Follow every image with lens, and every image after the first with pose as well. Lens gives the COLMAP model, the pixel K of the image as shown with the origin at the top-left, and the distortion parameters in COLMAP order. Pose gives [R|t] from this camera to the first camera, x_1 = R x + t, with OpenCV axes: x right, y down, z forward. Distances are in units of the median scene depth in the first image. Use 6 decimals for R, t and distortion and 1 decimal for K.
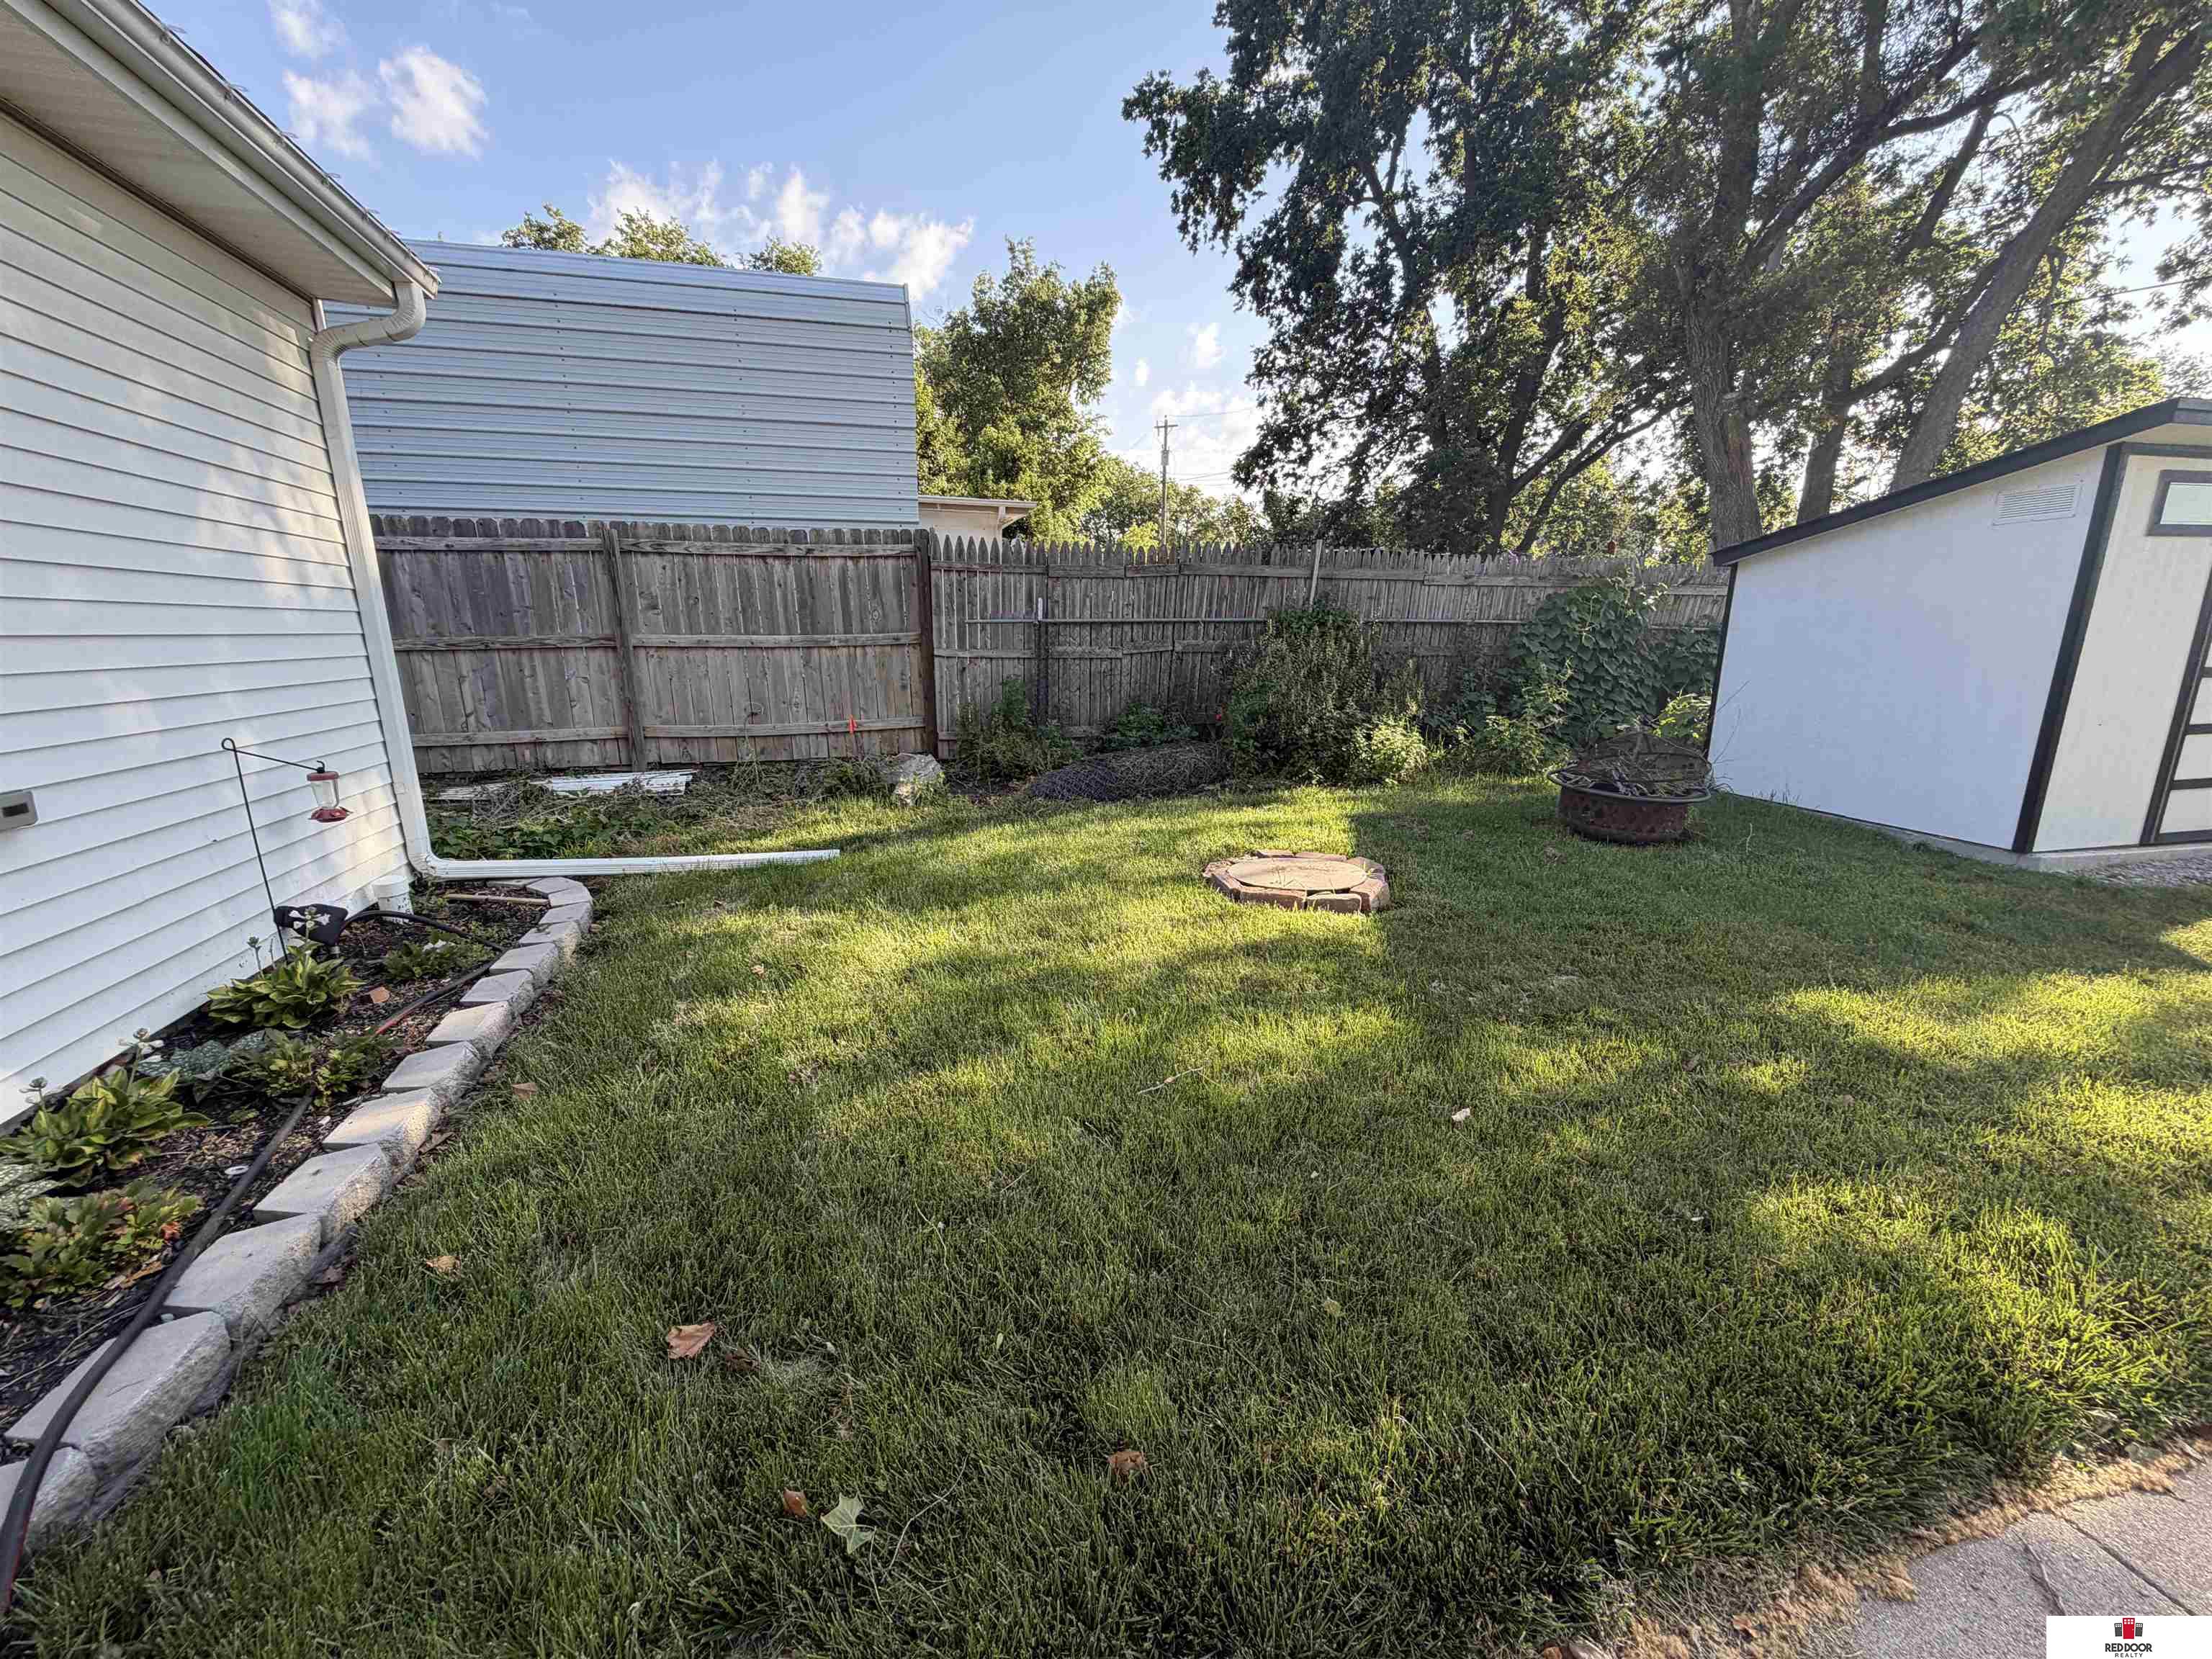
lens RADIAL K [[885.9, 0, 1094.6], [0, 885.9, 836.3], [0, 0, 1]] dist [-0.000850, 0.000269]
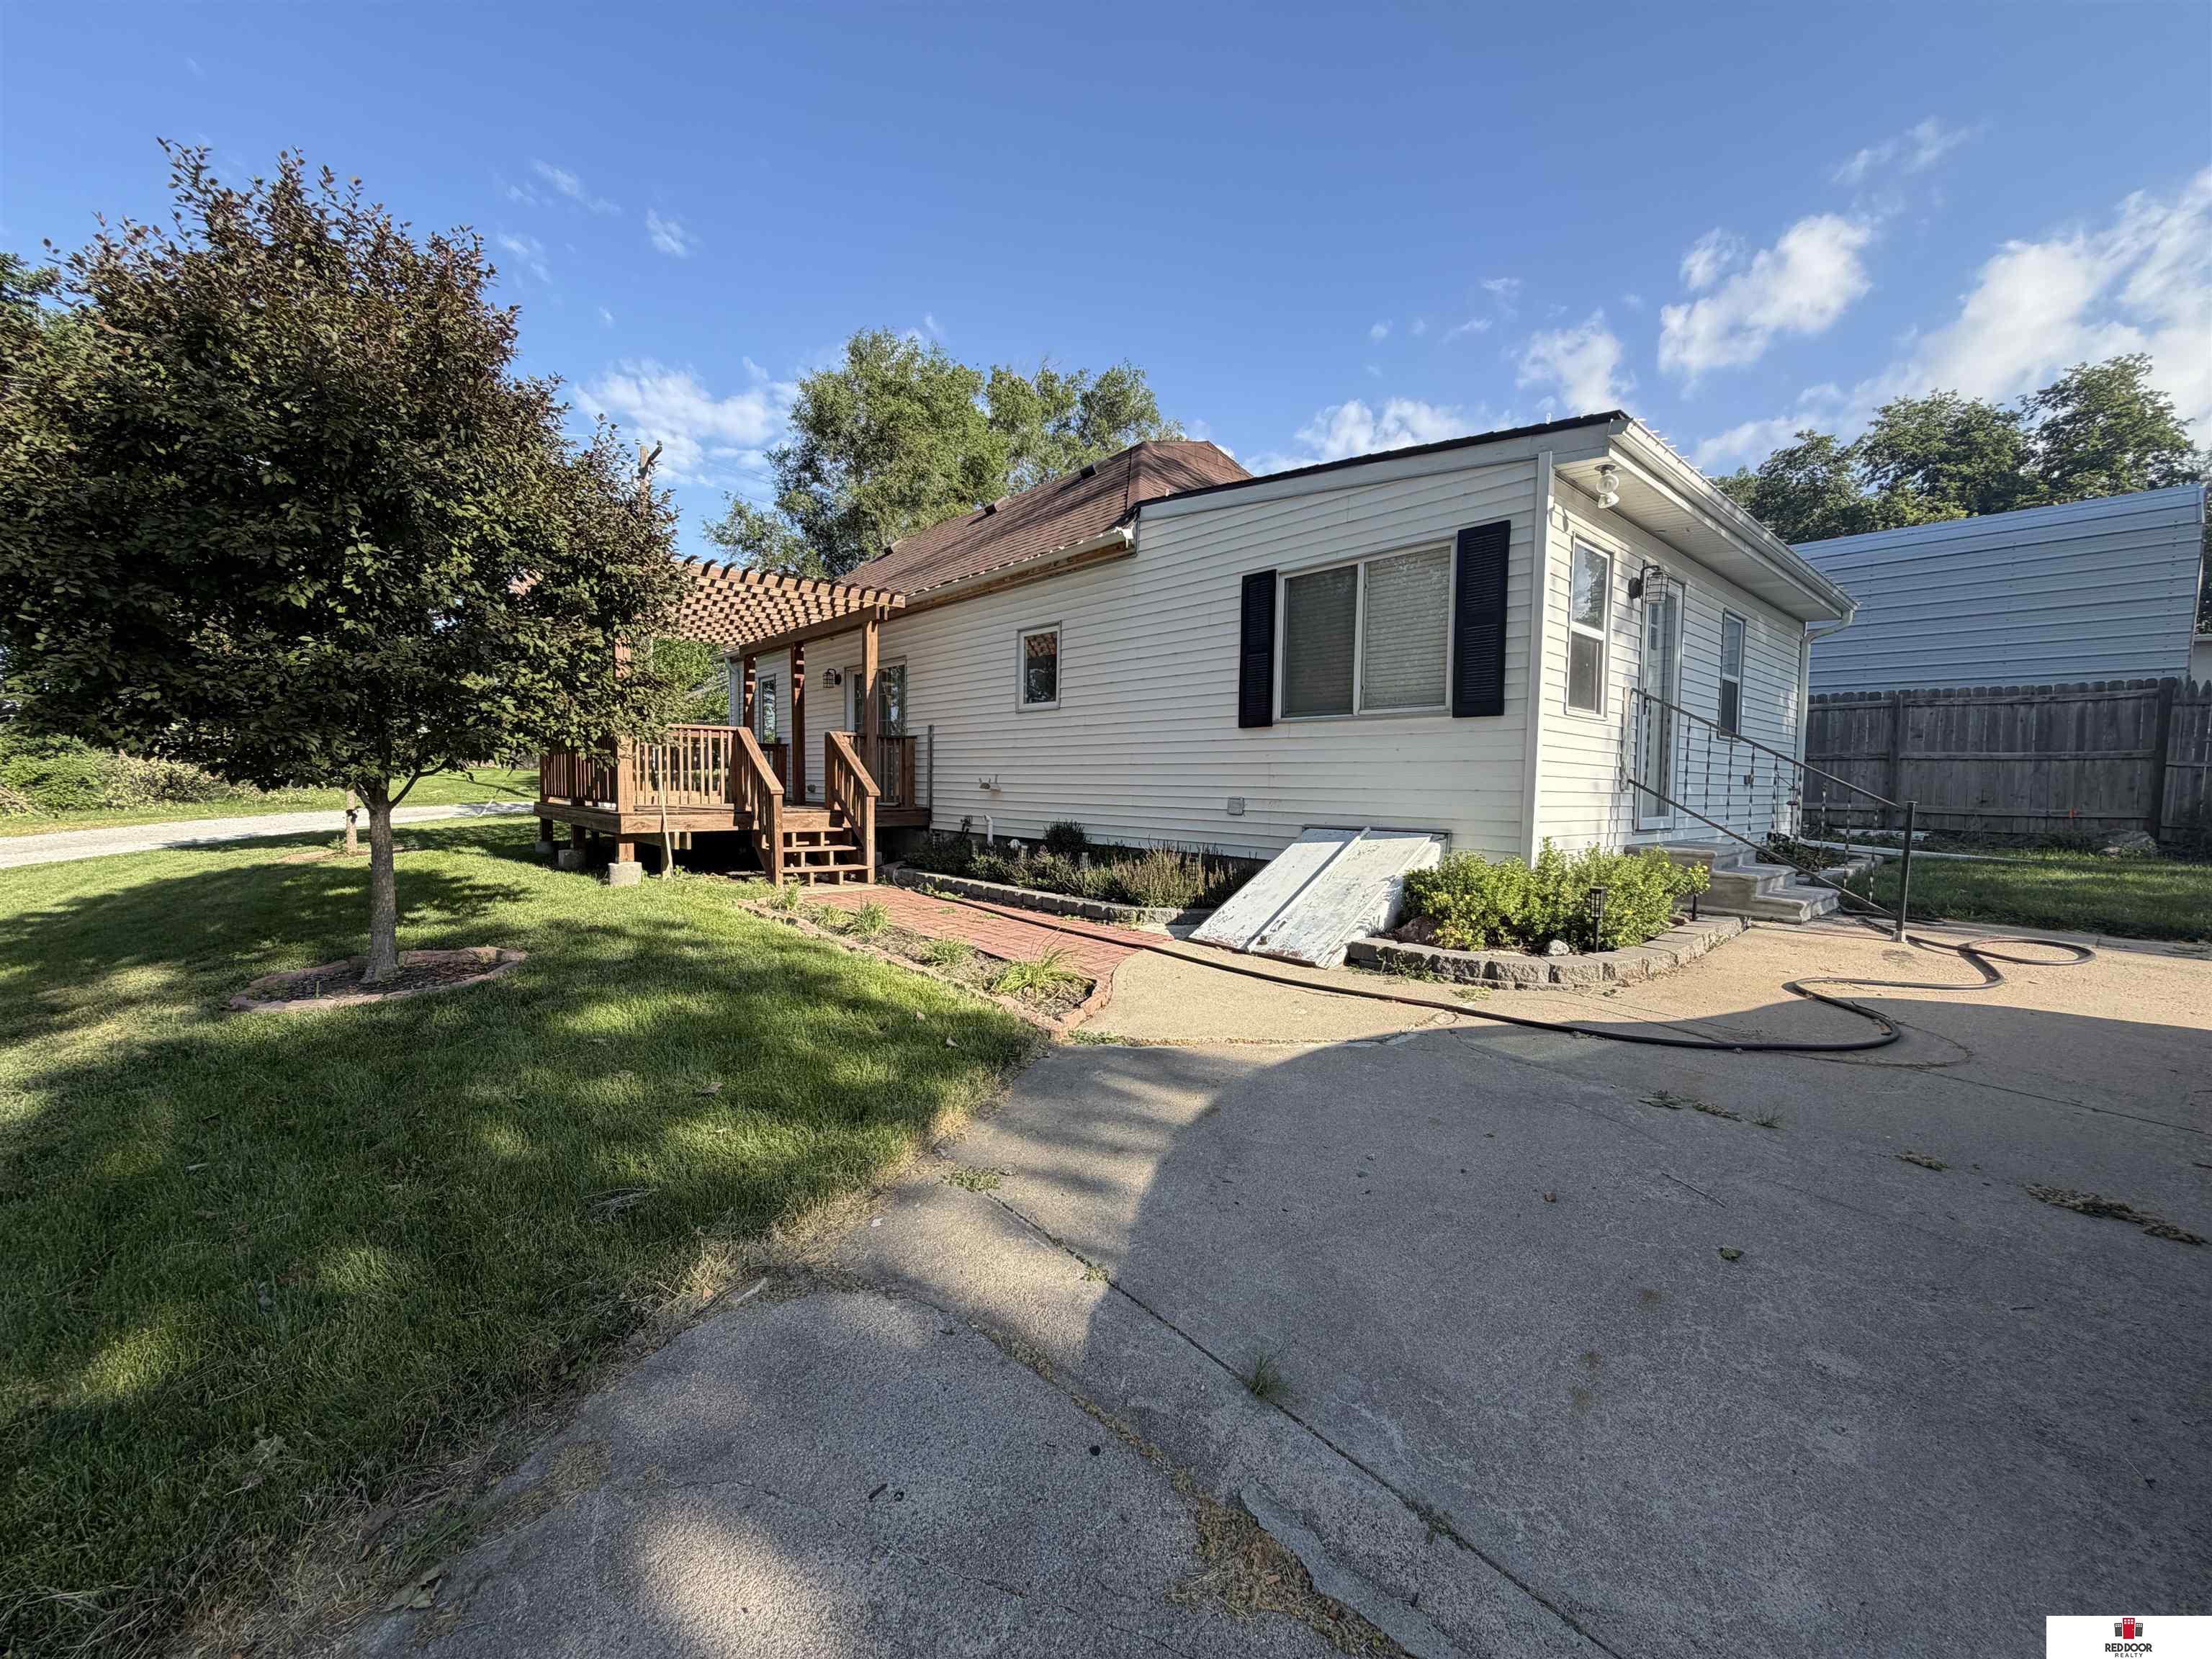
lens RADIAL K [[885.9, 0, 1095.6], [0, 885.9, 823.2], [0, 0, 1]] dist [-0.000850, 0.000269]
pose [[0.426613, 0.056974, -0.902638, 0.360460], [-0.229980, 0.972043, -0.047341, 0.335006], [0.874706, 0.227785, 0.427789, -1.035512]]
